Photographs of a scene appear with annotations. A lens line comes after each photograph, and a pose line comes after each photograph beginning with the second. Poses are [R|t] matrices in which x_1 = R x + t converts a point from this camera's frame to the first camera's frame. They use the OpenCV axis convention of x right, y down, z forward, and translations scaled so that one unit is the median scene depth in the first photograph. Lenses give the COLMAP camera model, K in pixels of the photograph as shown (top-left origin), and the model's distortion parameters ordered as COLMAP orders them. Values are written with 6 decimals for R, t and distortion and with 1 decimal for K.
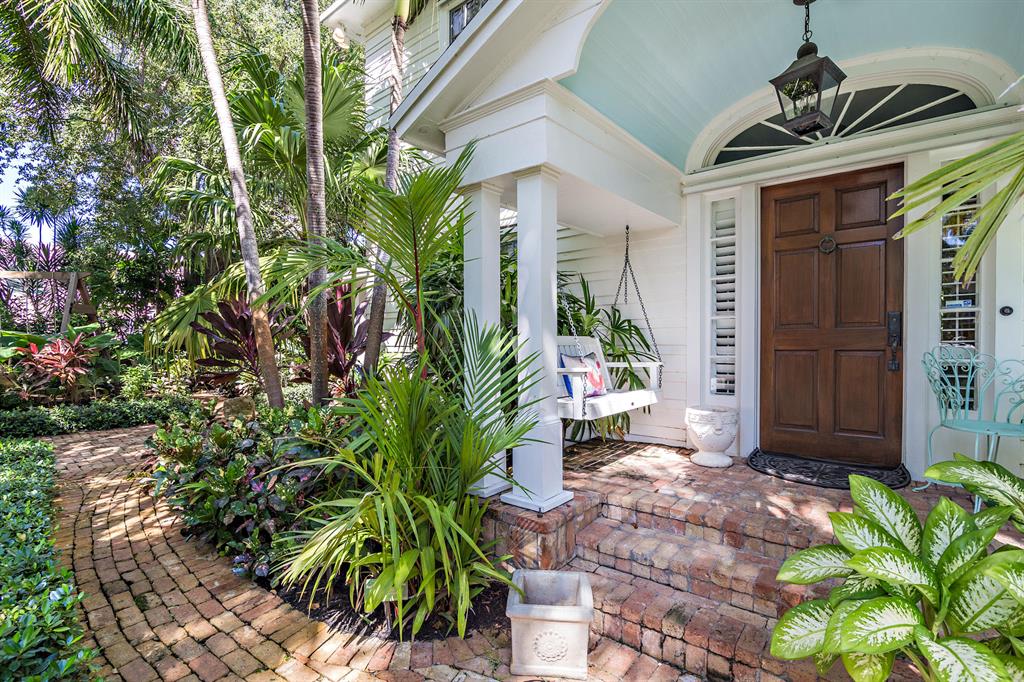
lens RADIAL K [[479.7, 0, 516.1], [0, 479.7, 355.7], [0, 0, 1]] dist [-0.016673, 0.001342]
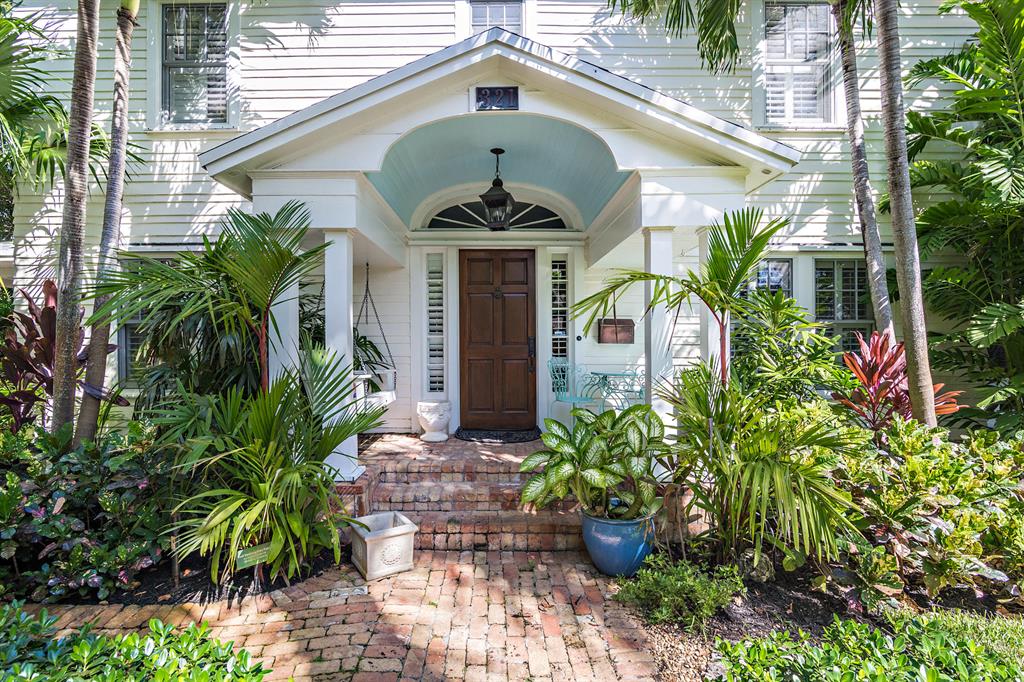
lens RADIAL K [[479.7, 0, 509.1], [0, 479.7, 347.1], [0, 0, 1]] dist [-0.016673, 0.001342]
pose [[0.766066, 0.006887, 0.642725, -0.392389], [0.013725, 0.999539, -0.027070, -0.010456], [-0.642615, 0.029559, 0.765619, -0.280034]]
